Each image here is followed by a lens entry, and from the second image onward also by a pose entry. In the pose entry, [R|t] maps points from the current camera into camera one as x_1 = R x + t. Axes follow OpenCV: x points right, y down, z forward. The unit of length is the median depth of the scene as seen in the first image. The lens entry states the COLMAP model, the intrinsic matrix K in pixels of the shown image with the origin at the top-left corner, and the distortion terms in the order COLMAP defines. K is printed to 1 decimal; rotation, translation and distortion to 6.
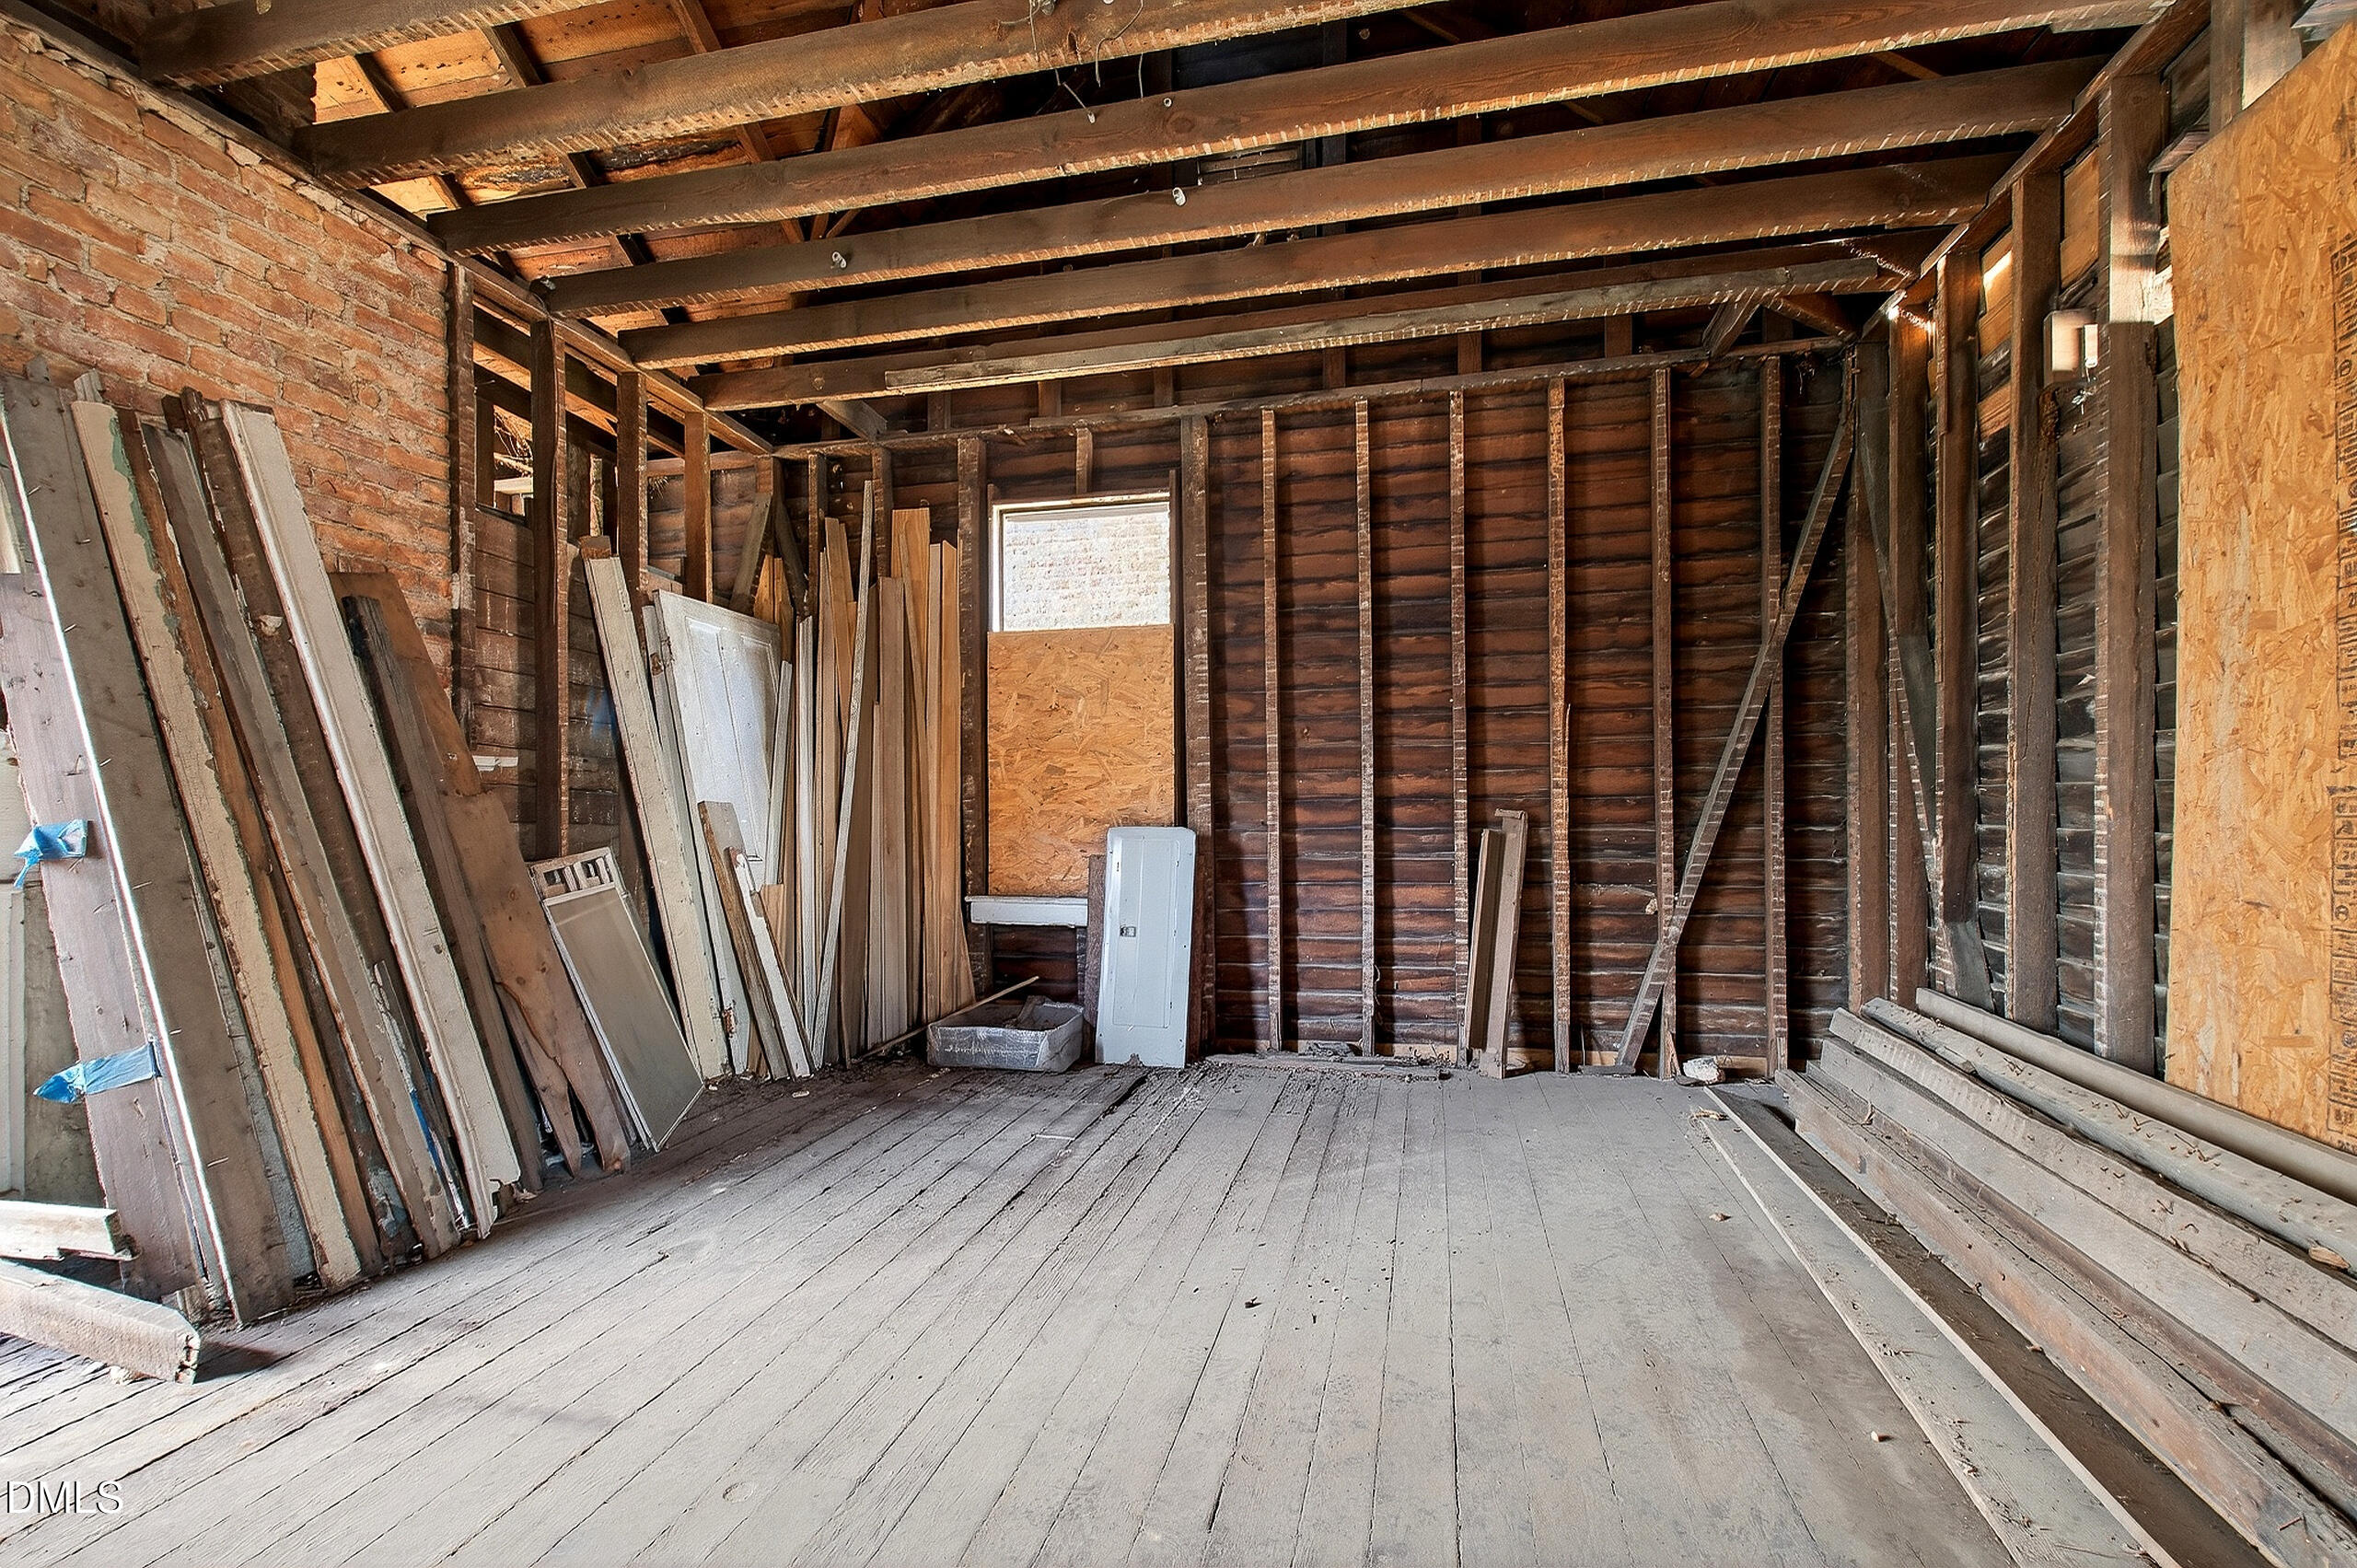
lens RADIAL K [[1017.9, 0, 1178.9], [0, 1017.9, 791.2], [0, 0, 1]] dist [0.000065, 0.001023]
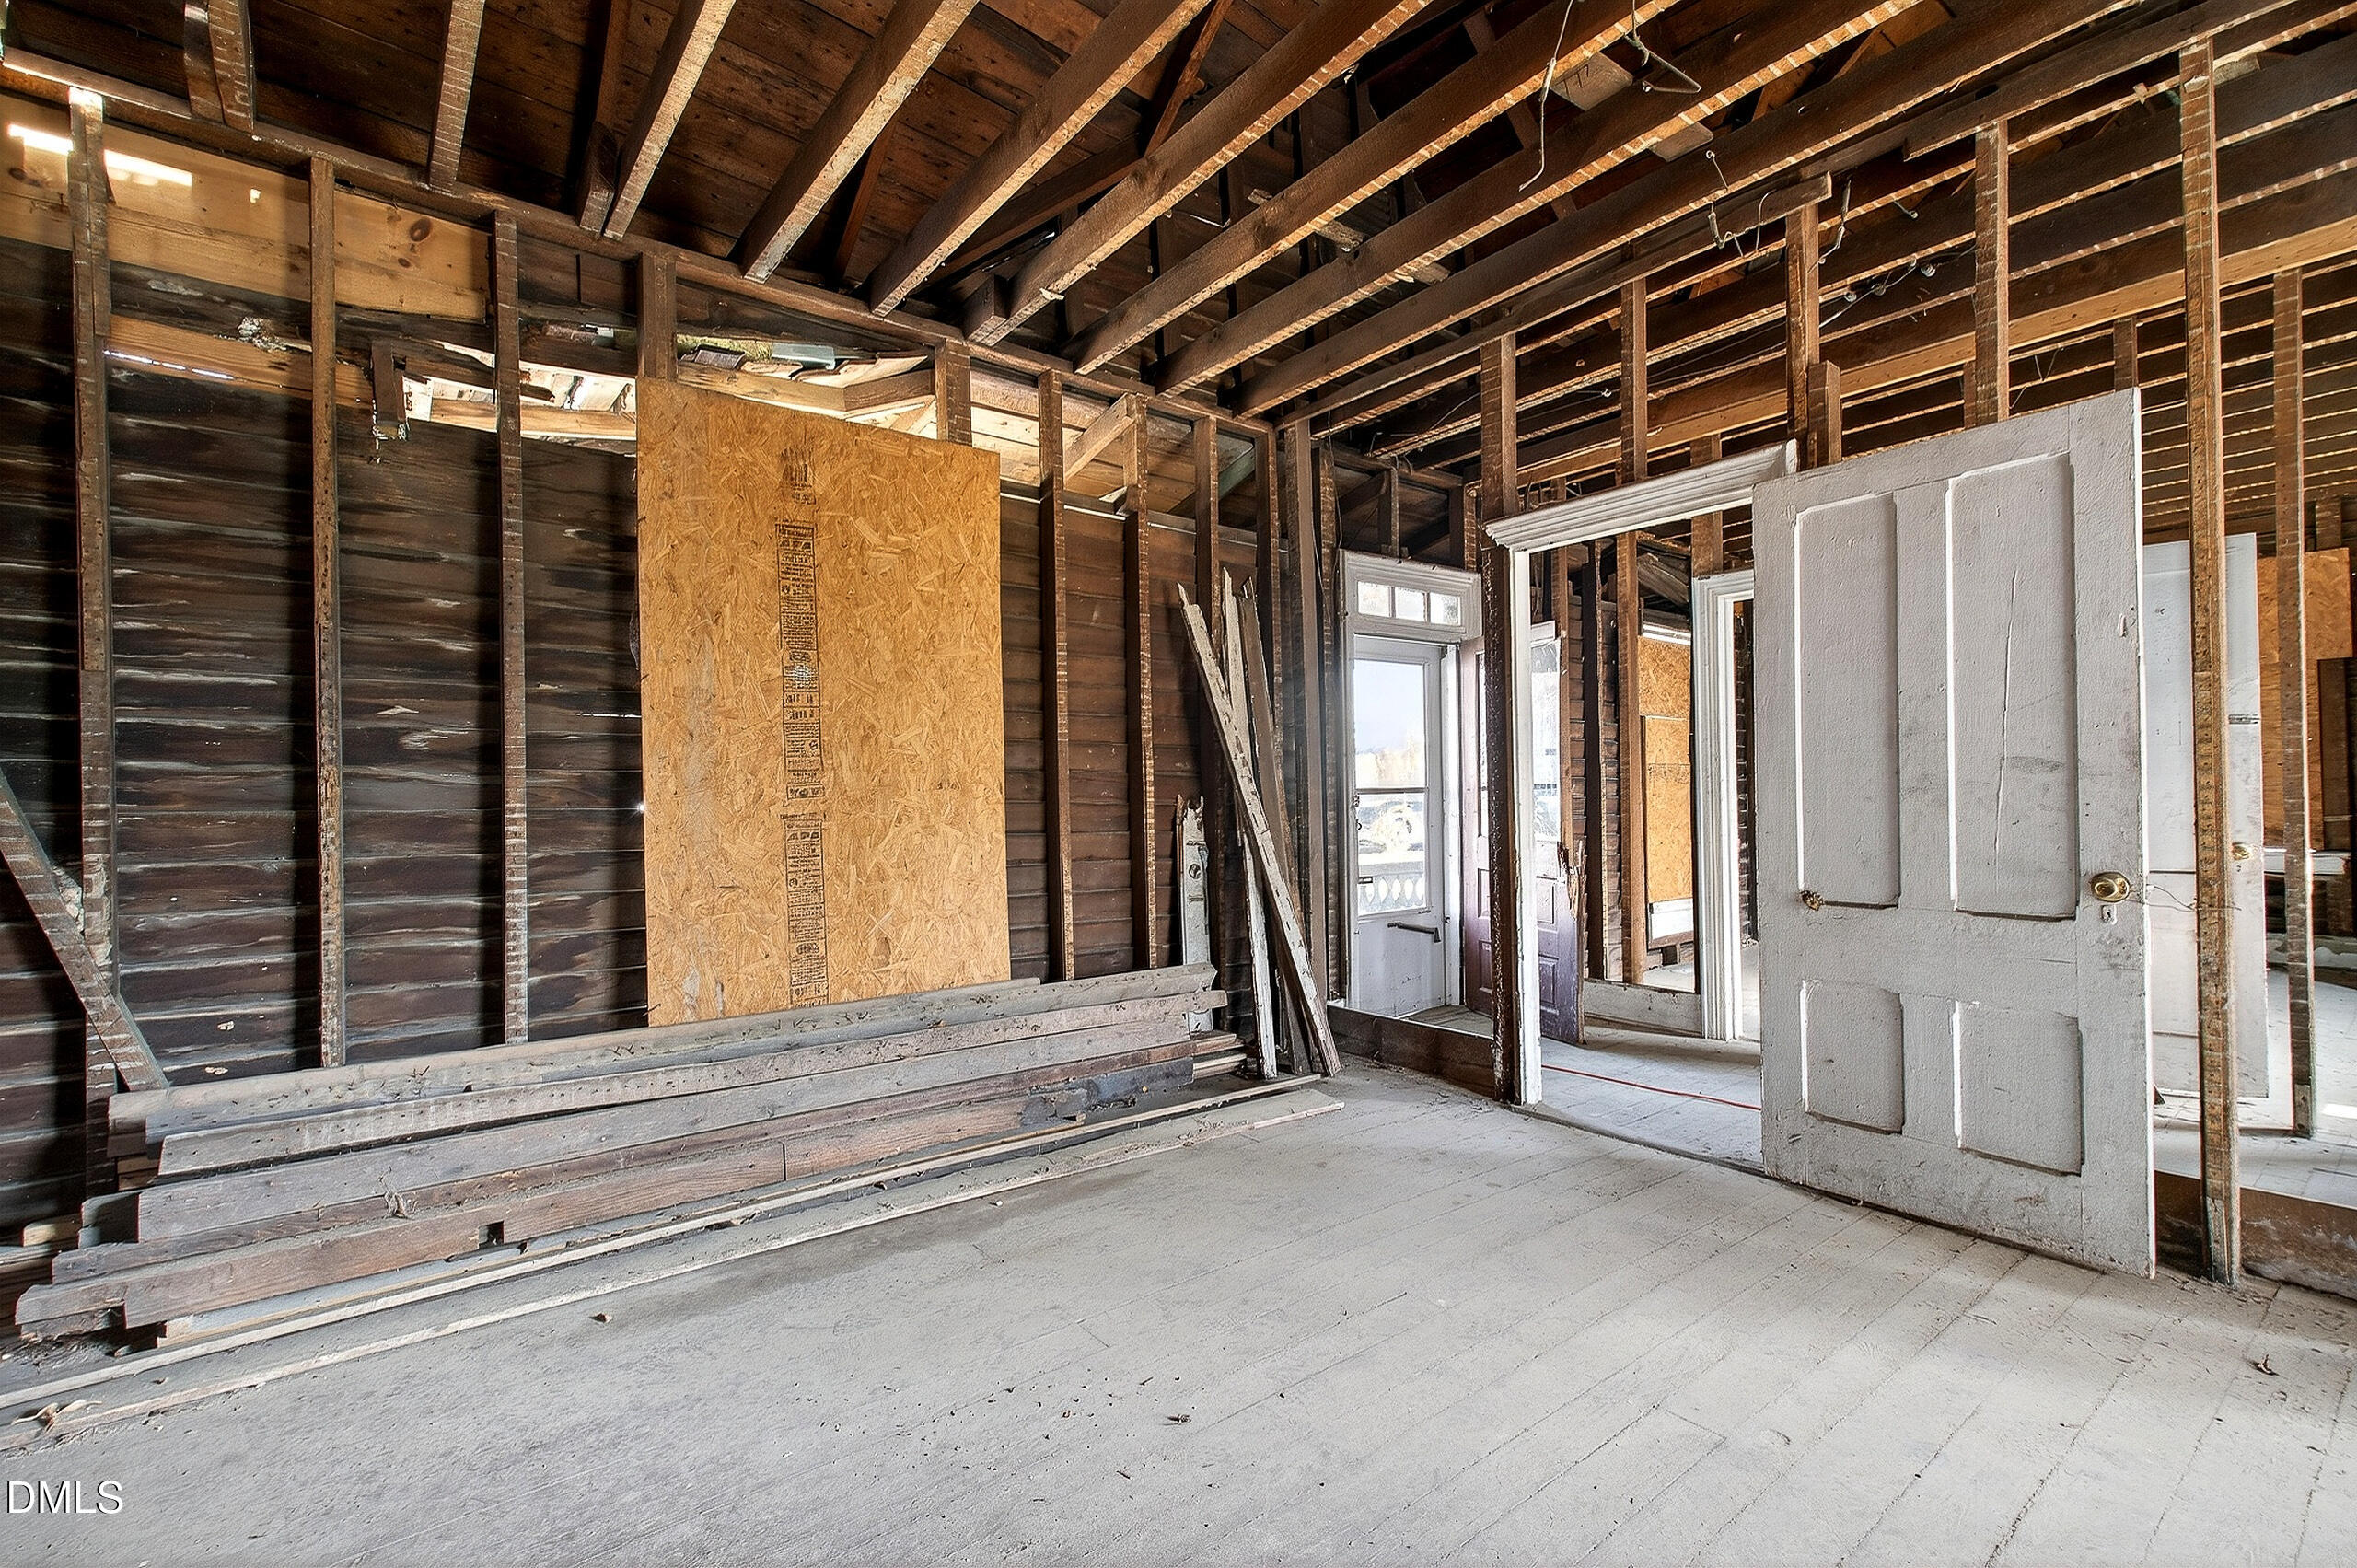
lens RADIAL K [[1017.9, 0, 1178.9], [0, 1017.9, 791.2], [0, 0, 1]] dist [0.000065, 0.001023]
pose [[-0.780103, 0.025458, 0.625133, -0.337944], [0.009689, 0.999544, -0.028616, 0.008637], [-0.625576, -0.016267, -0.779994, 1.208418]]
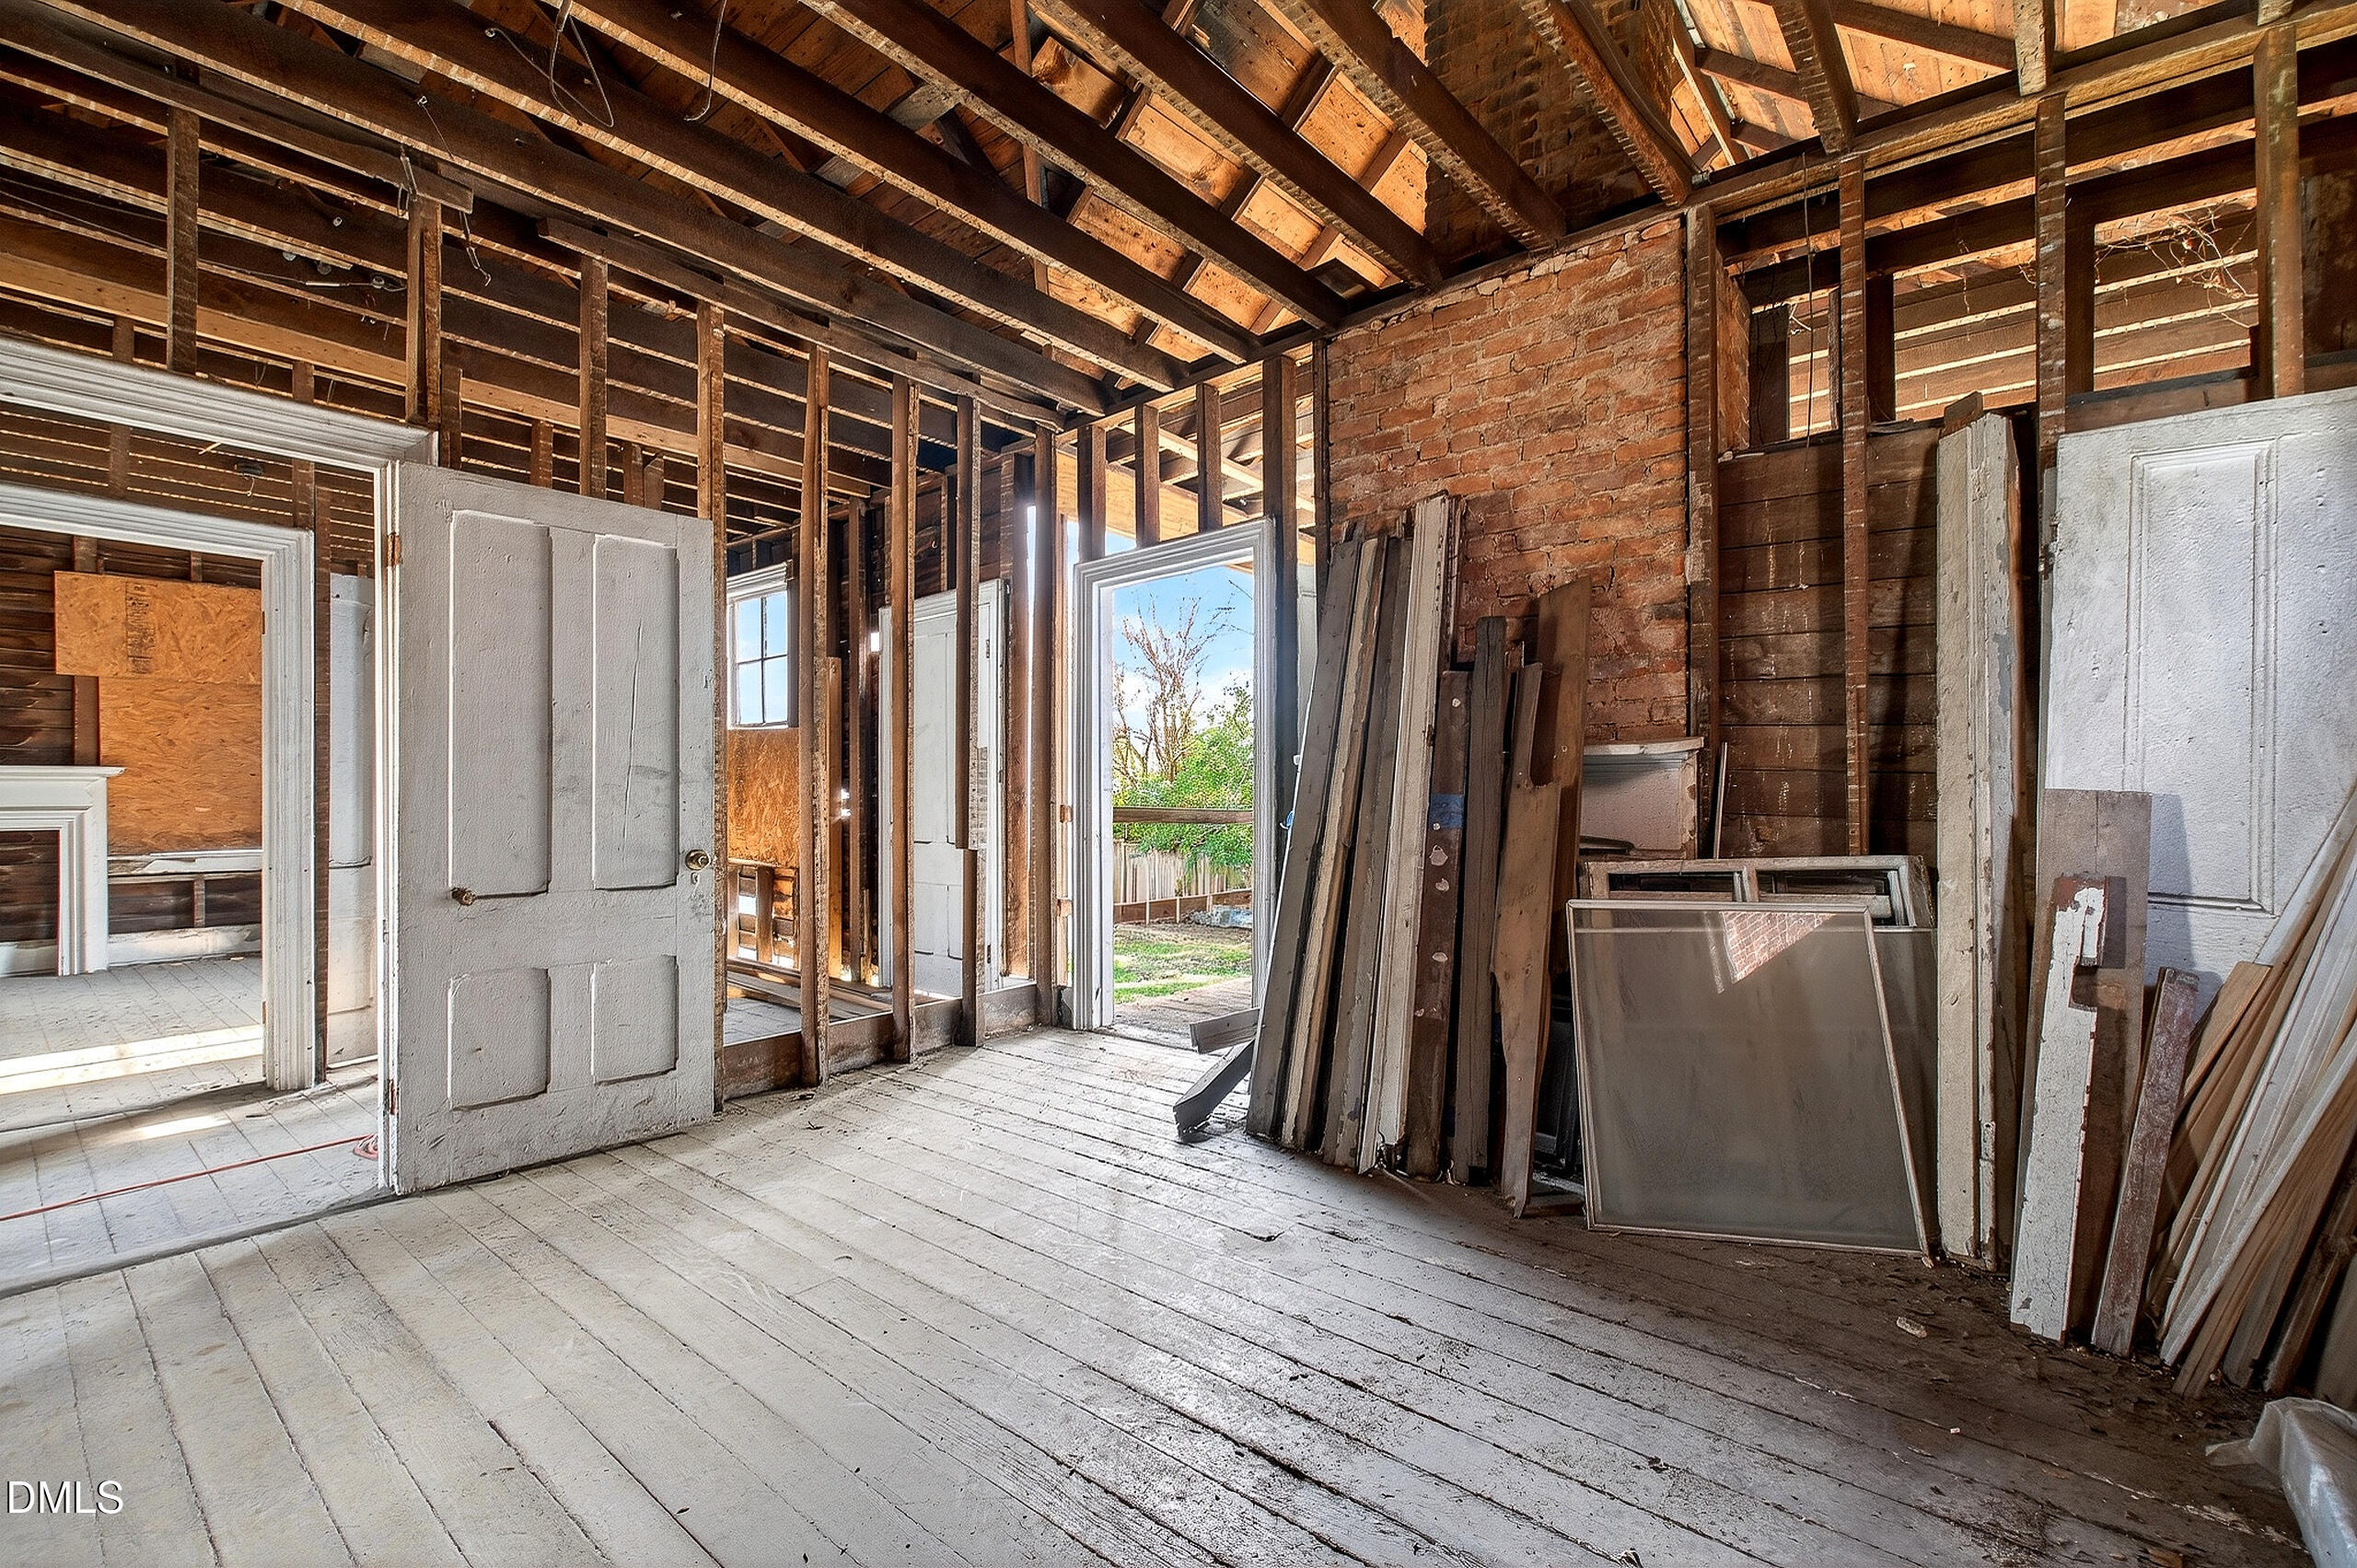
lens RADIAL K [[1017.9, 0, 1178.9], [0, 1017.9, 791.2], [0, 0, 1]] dist [0.000065, 0.001023]
pose [[-0.447157, 0.001704, -0.894454, 0.368634], [0.017478, 0.999824, -0.006833, 0.008116], [0.894285, -0.018689, -0.447108, 1.131308]]
